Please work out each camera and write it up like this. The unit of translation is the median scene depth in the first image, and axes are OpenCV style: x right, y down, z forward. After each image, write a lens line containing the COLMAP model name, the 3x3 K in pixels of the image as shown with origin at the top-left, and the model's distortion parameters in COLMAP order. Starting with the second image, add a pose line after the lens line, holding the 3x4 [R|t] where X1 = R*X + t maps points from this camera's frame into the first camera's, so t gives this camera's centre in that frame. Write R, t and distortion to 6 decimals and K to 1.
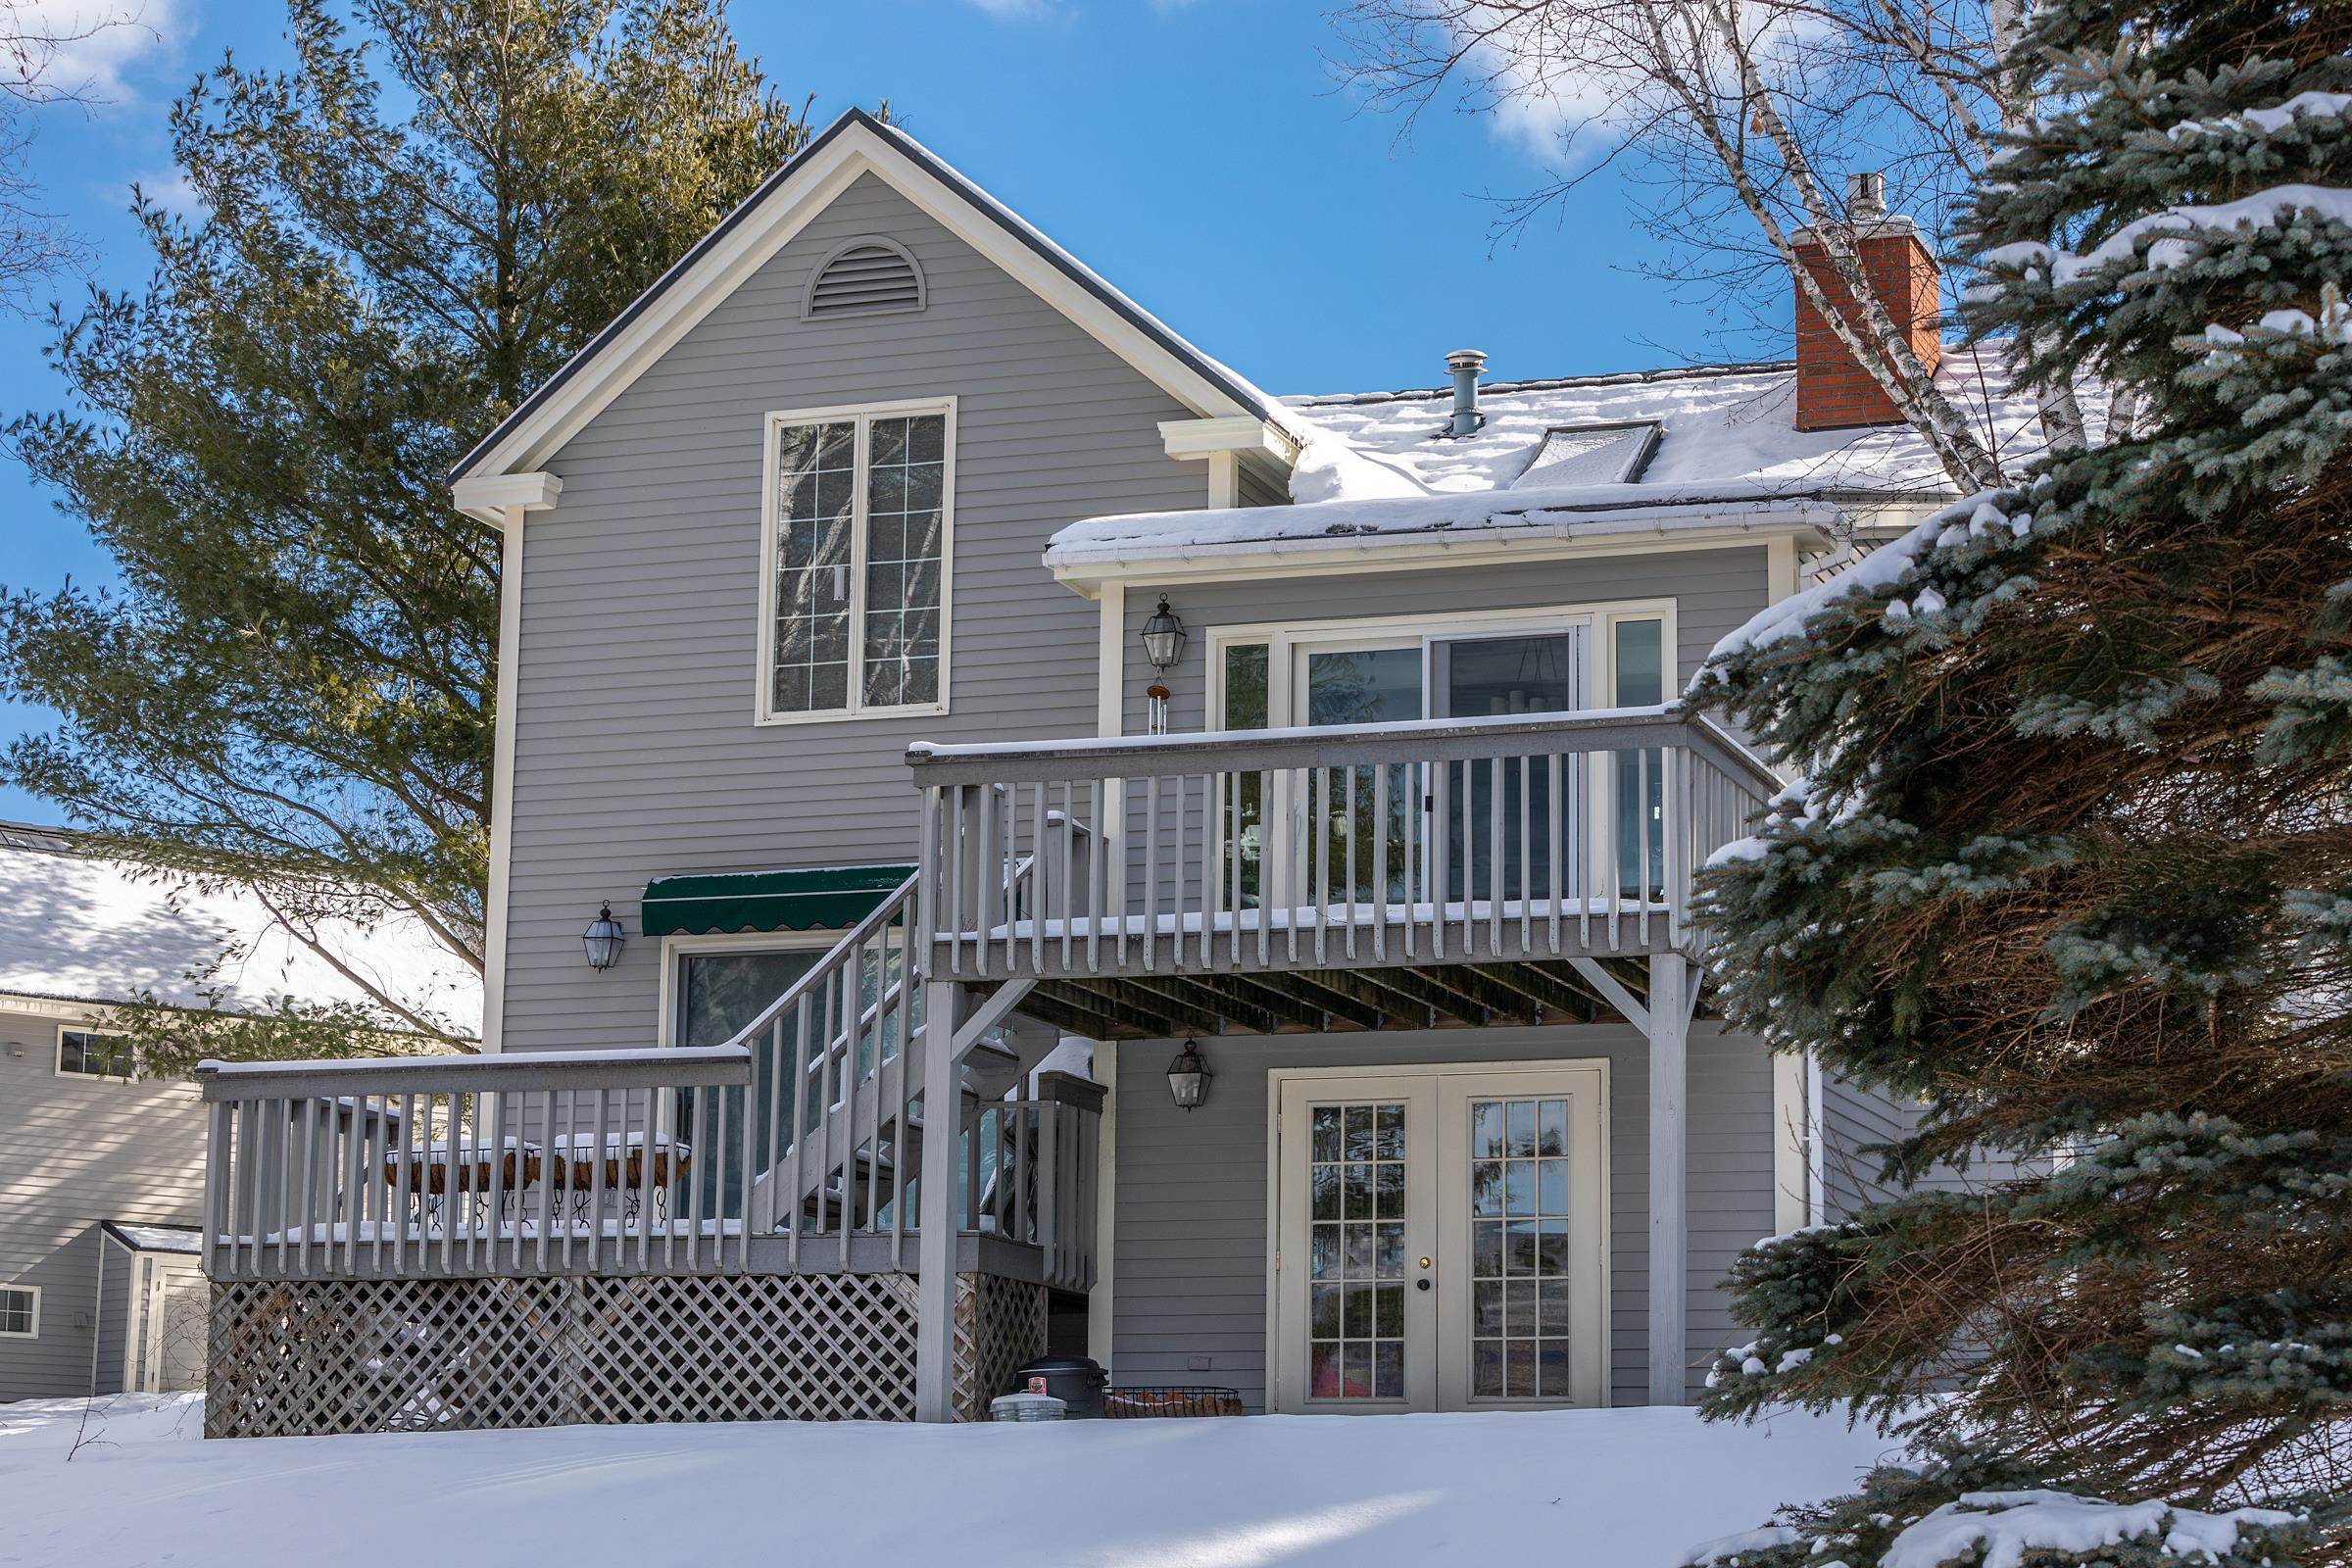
lens RADIAL K [[4692.5, 0, 1176.0], [0, 4692.5, 783.5], [0, 0, 1]] dist [-0.002952, 0.000000]
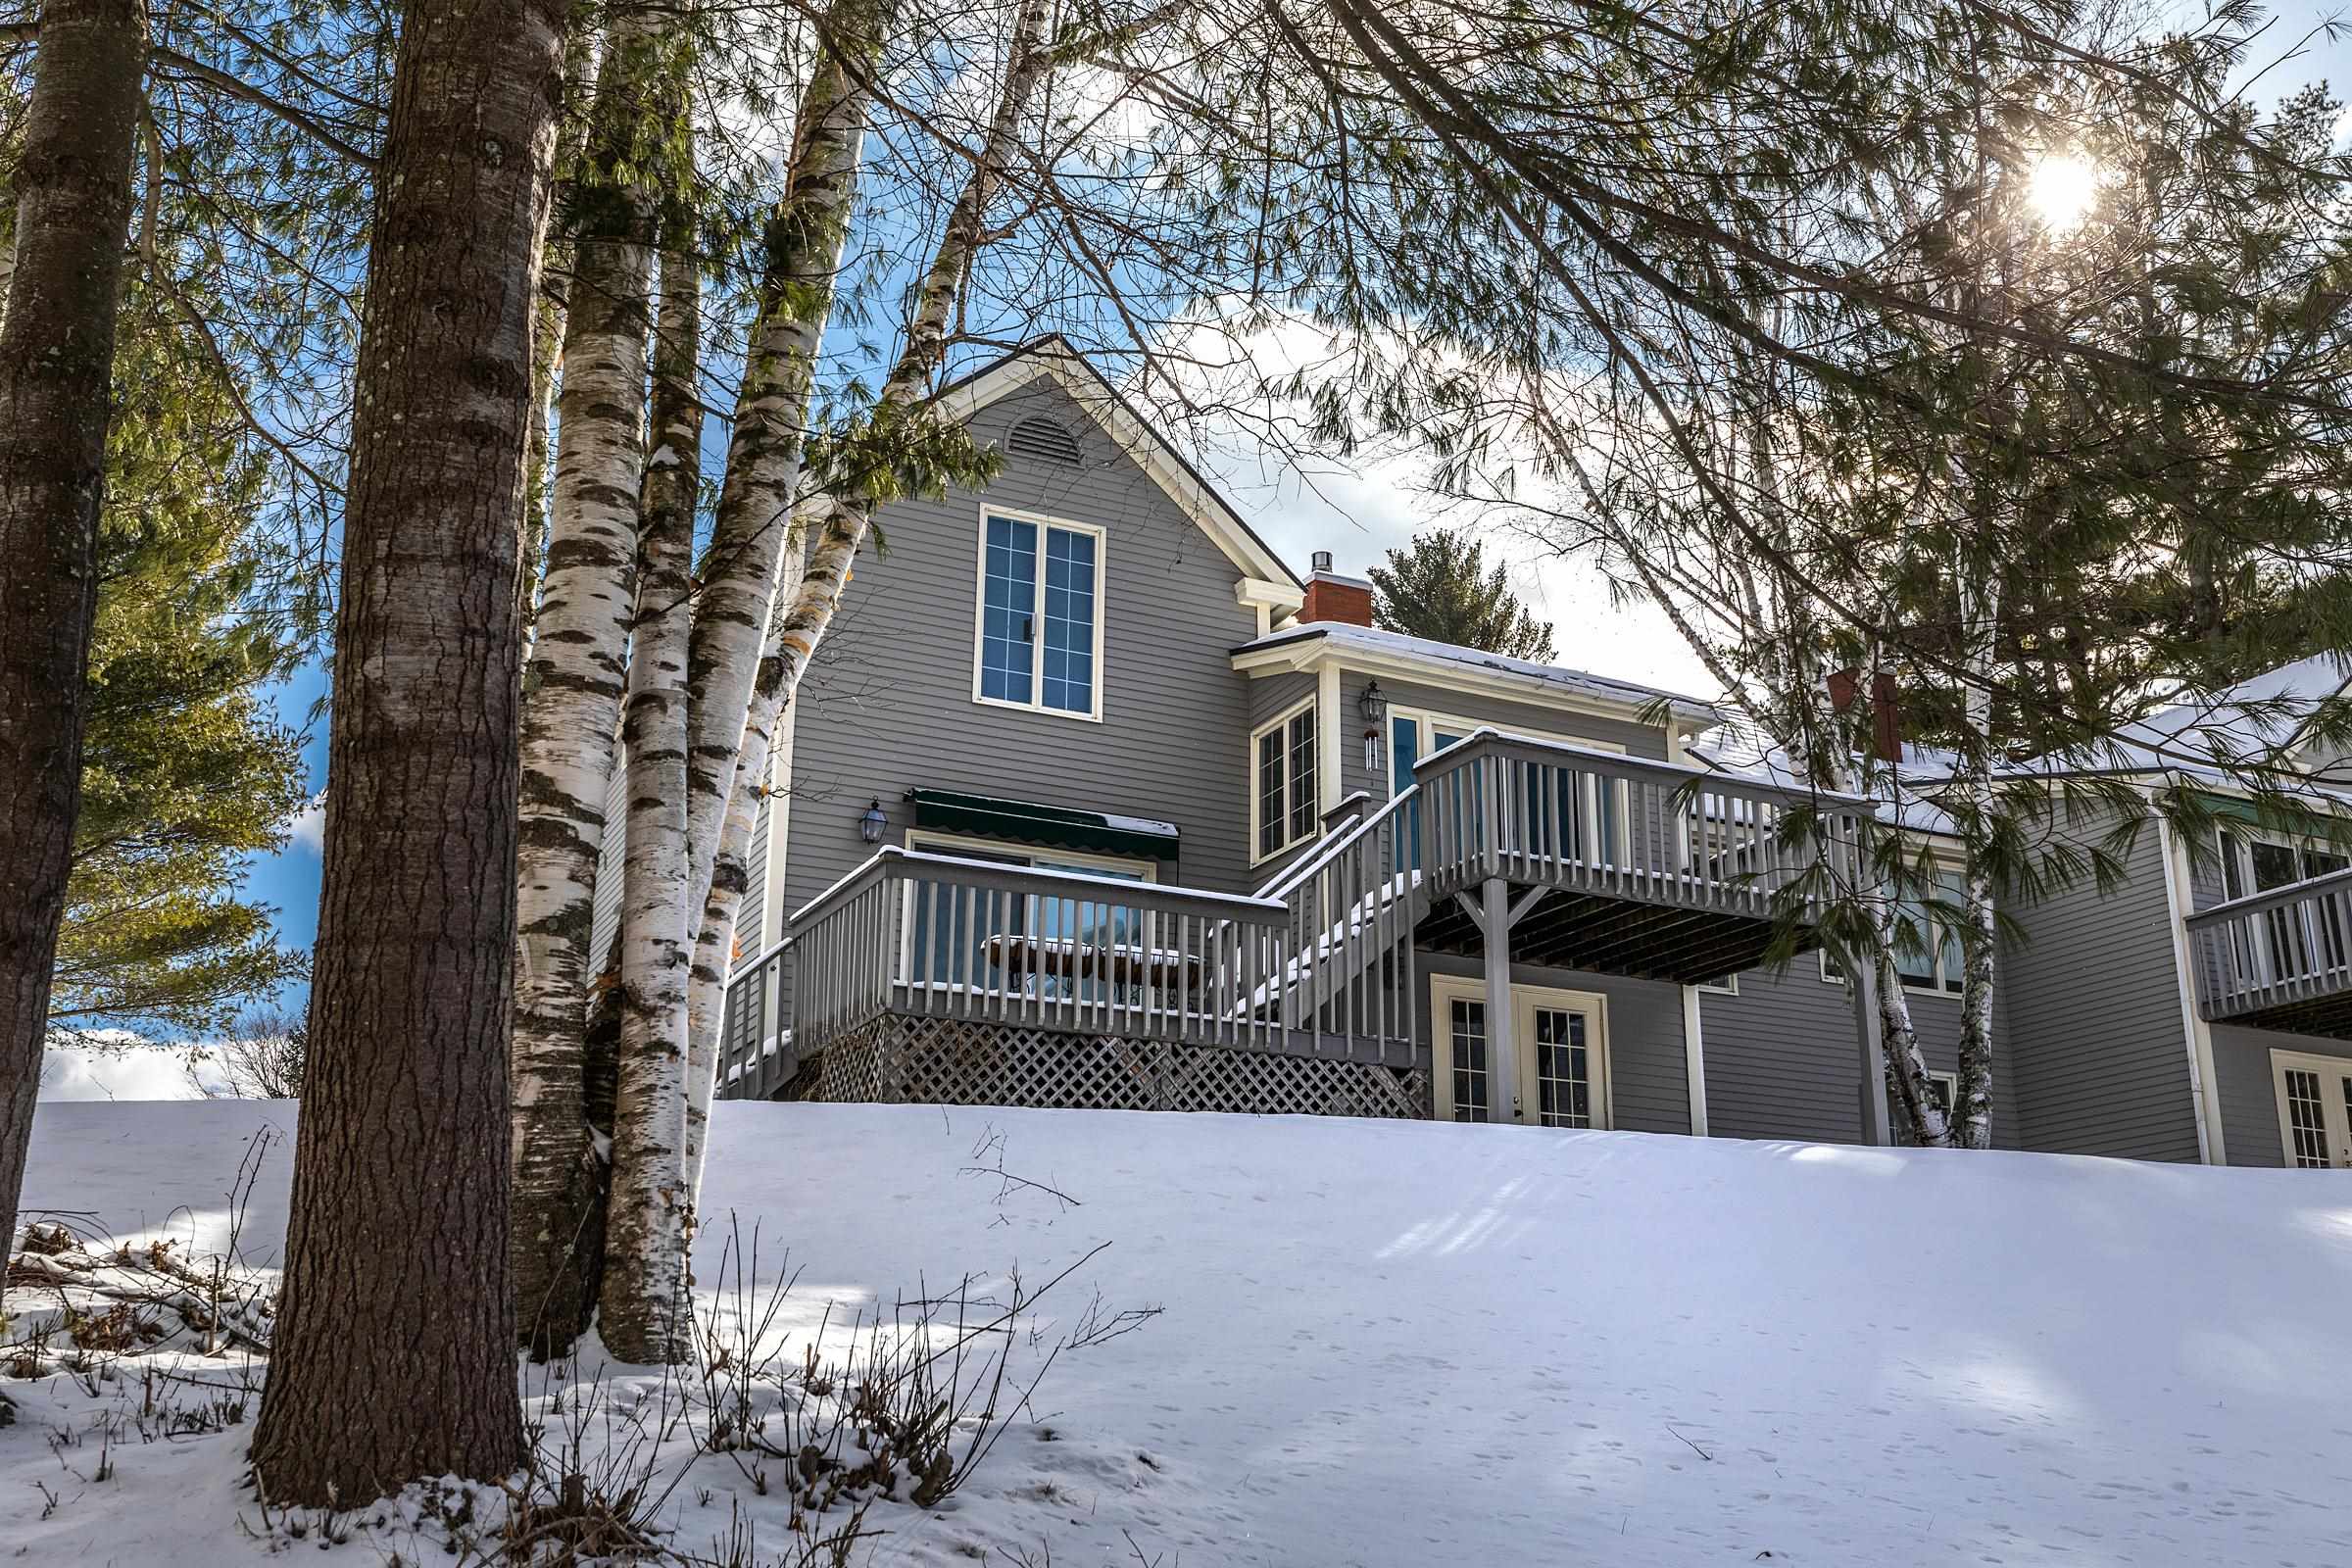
lens RADIAL K [[2308.4, 0, 1178.9], [0, 2308.4, 783.1], [0, 0, 1]] dist [-0.006681, 0.000000]
pose [[0.676408, 0.211107, 0.705624, -0.627487], [-0.125622, 0.977072, -0.171897, 0.146757], [-0.725735, 0.027630, 0.687420, 0.513680]]
